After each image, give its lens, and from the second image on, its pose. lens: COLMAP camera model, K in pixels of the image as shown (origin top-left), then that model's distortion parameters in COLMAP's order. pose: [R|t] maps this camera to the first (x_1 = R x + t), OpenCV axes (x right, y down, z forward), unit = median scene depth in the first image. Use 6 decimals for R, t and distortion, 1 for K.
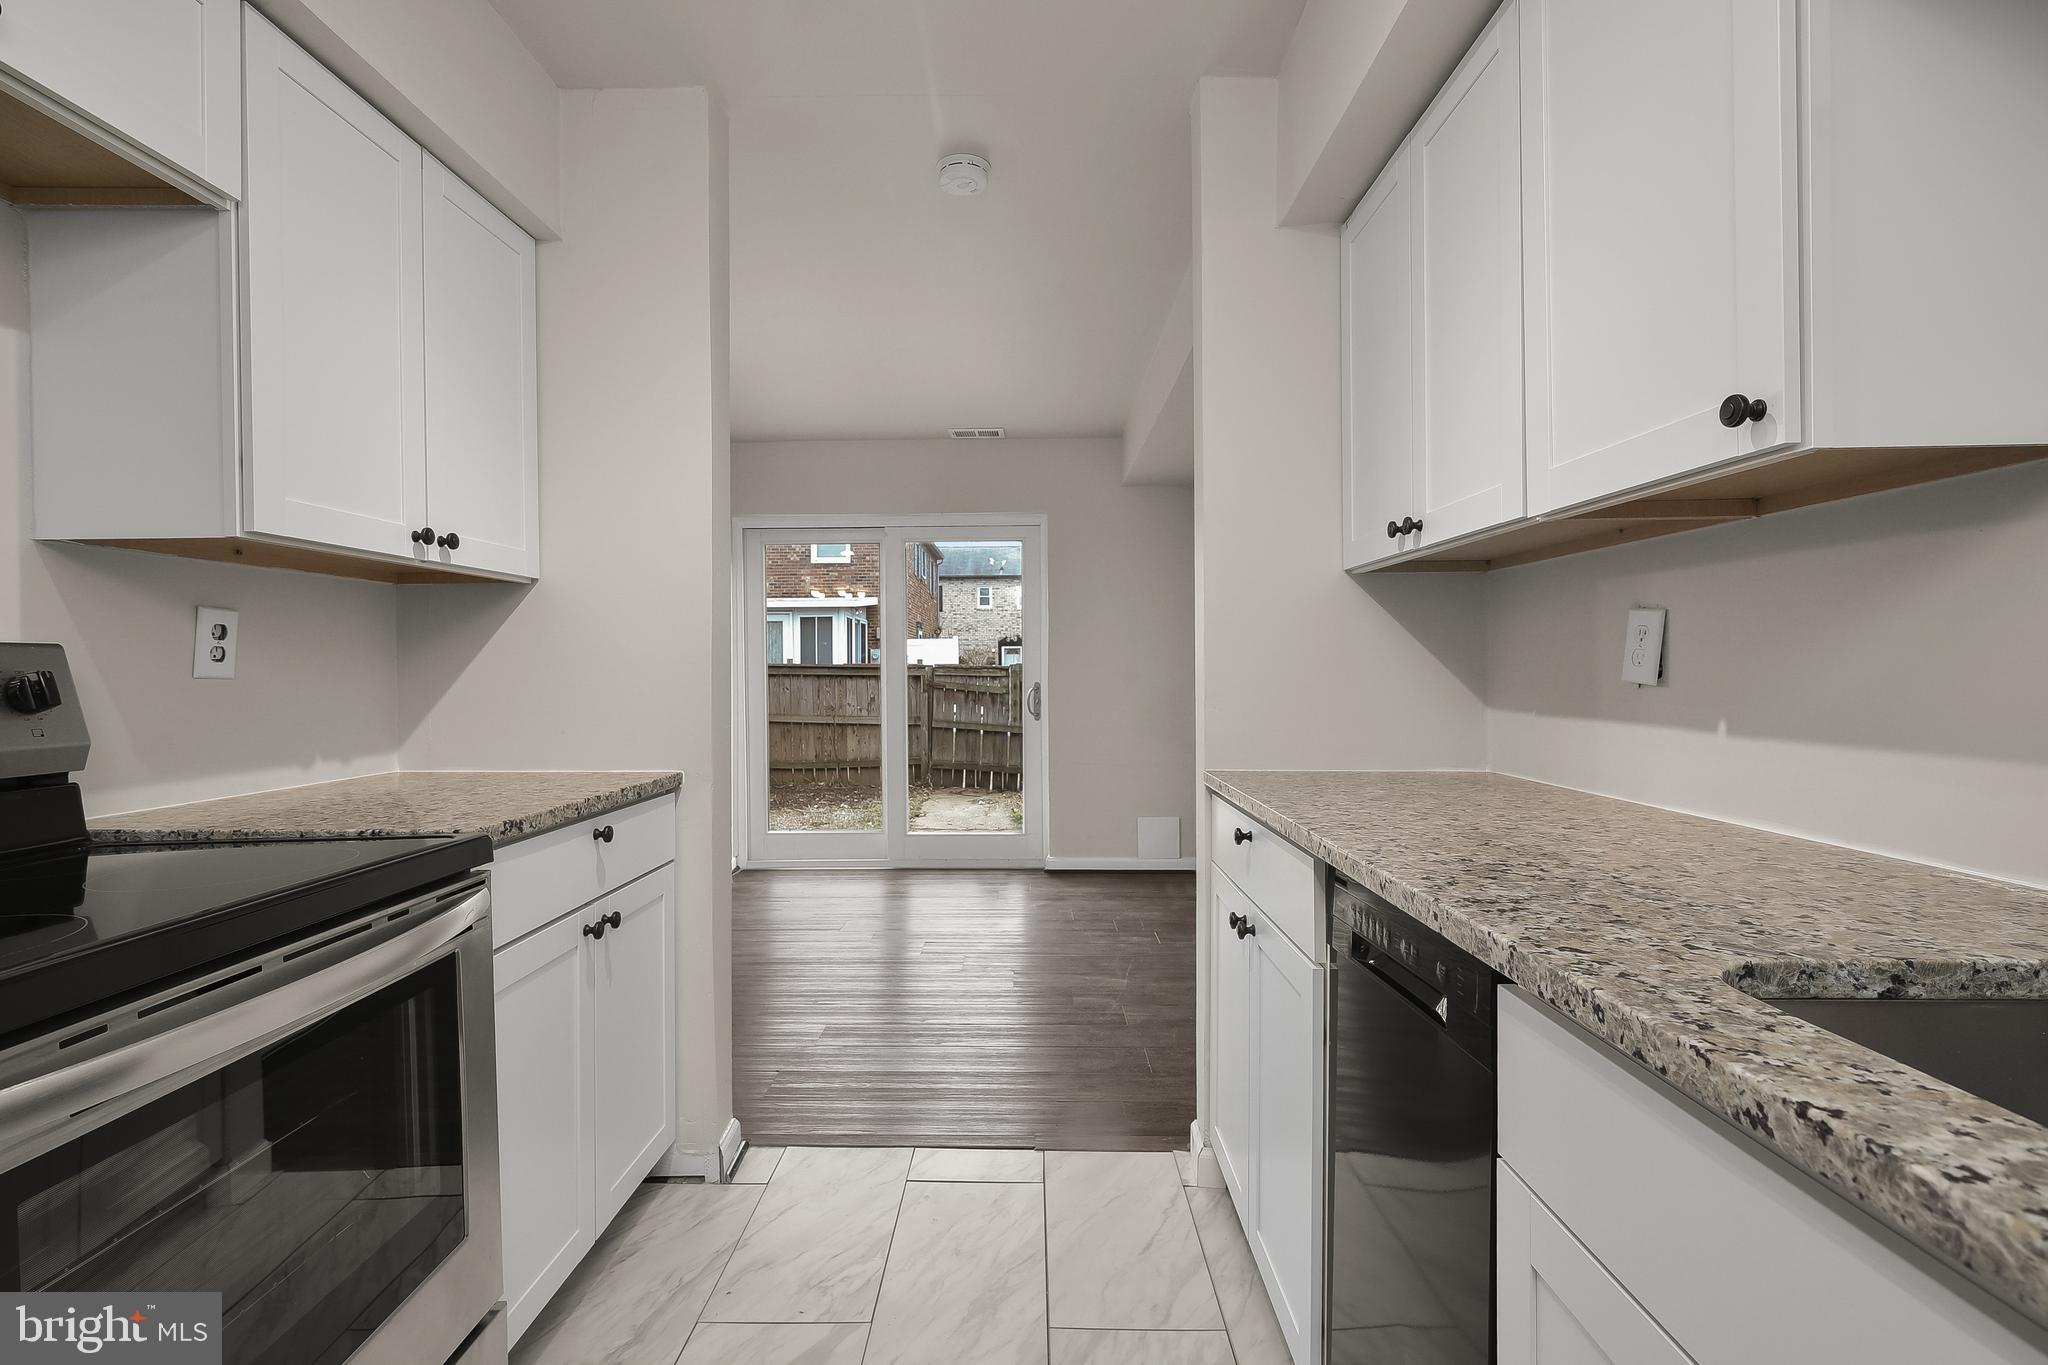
lens RADIAL K [[967.9, 0, 1028.5], [0, 967.9, 704.7], [0, 0, 1]] dist [-0.001614, -0.000018]
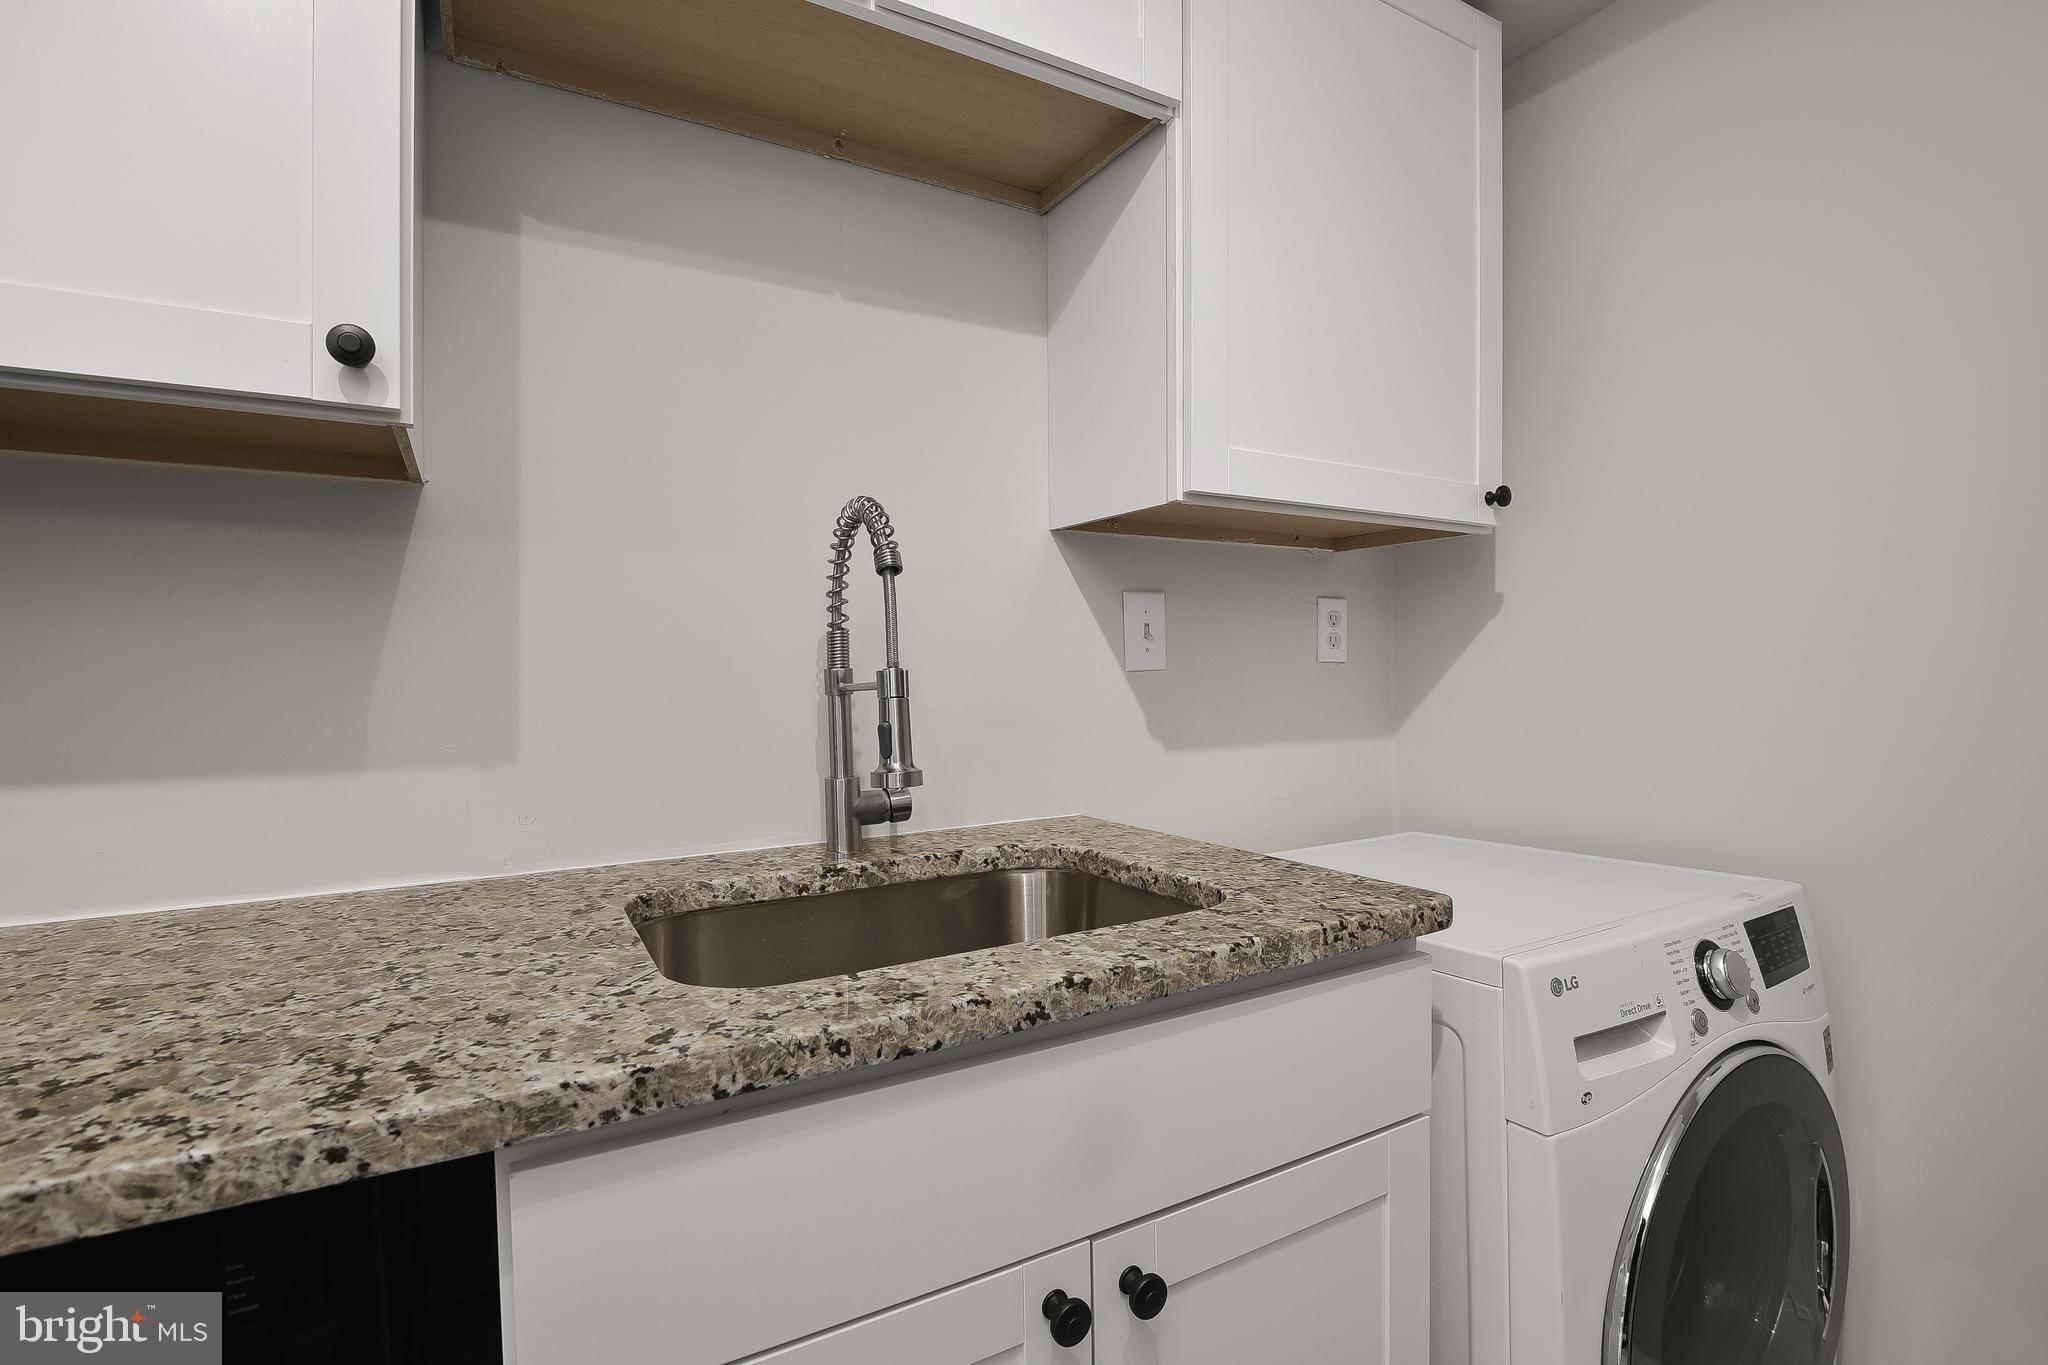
lens RADIAL K [[943.2, 0, 1038.7], [0, 943.2, 674.6], [0, 0, 1]] dist [-0.014704, 0.000039]
pose [[-0.510544, 0.005489, 0.859834, -0.284865], [0.039166, 0.999090, 0.016878, -0.044100], [-0.858959, 0.042294, -0.510295, 1.333875]]
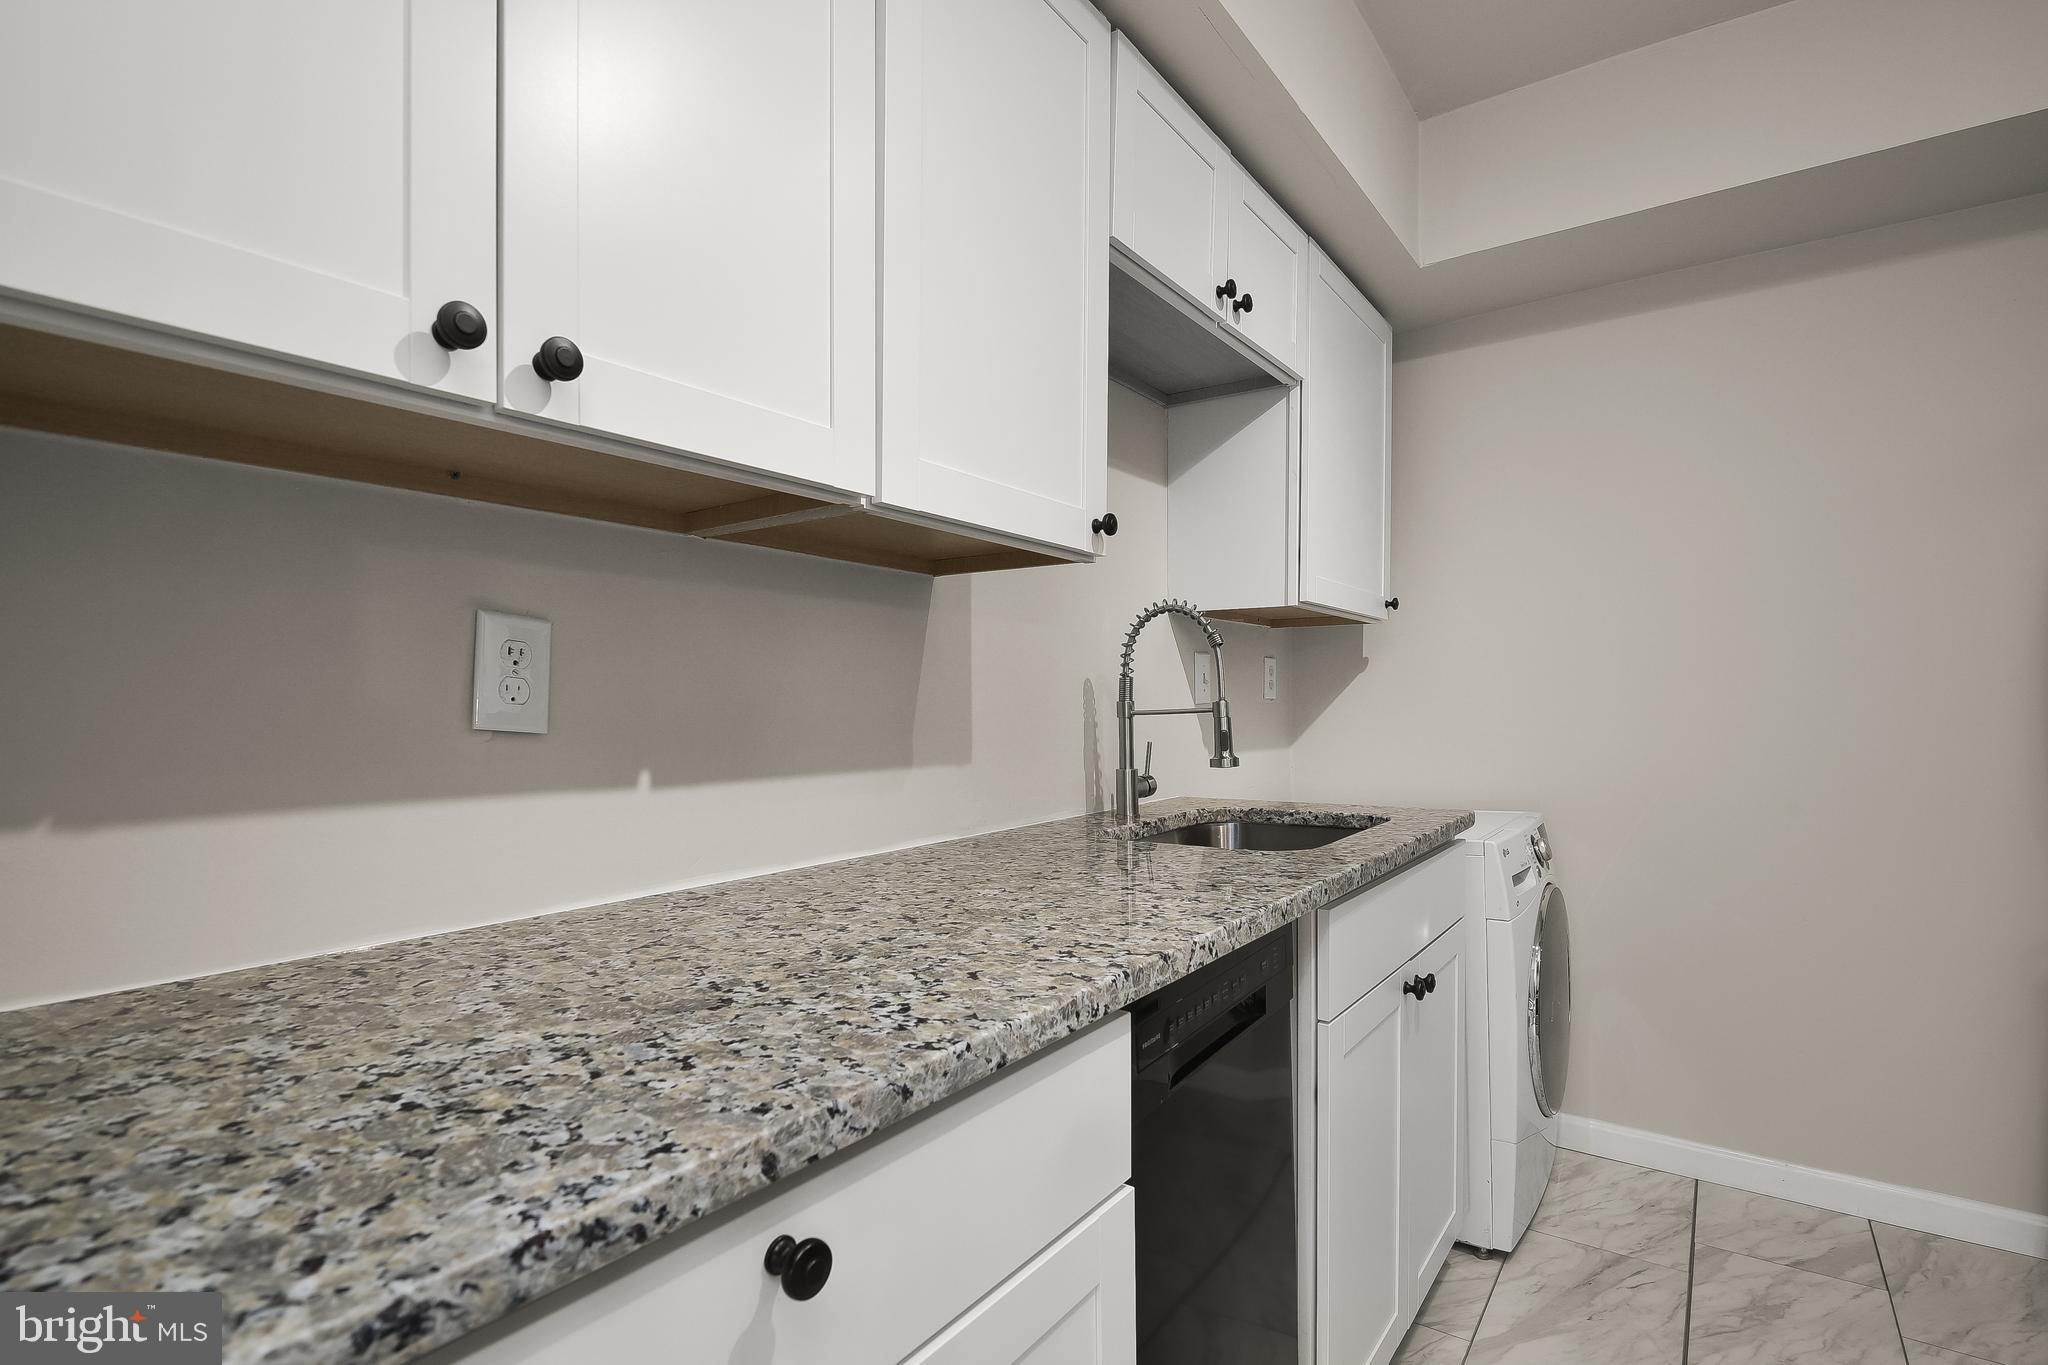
lens RADIAL K [[967.9, 0, 1028.5], [0, 967.9, 704.7], [0, 0, 1]] dist [-0.001614, -0.000018]
pose [[-0.811179, 0.012603, 0.584662, -0.026236], [0.032011, 0.999226, 0.022875, -0.111858], [-0.583922, 0.037271, -0.810954, 3.437986]]
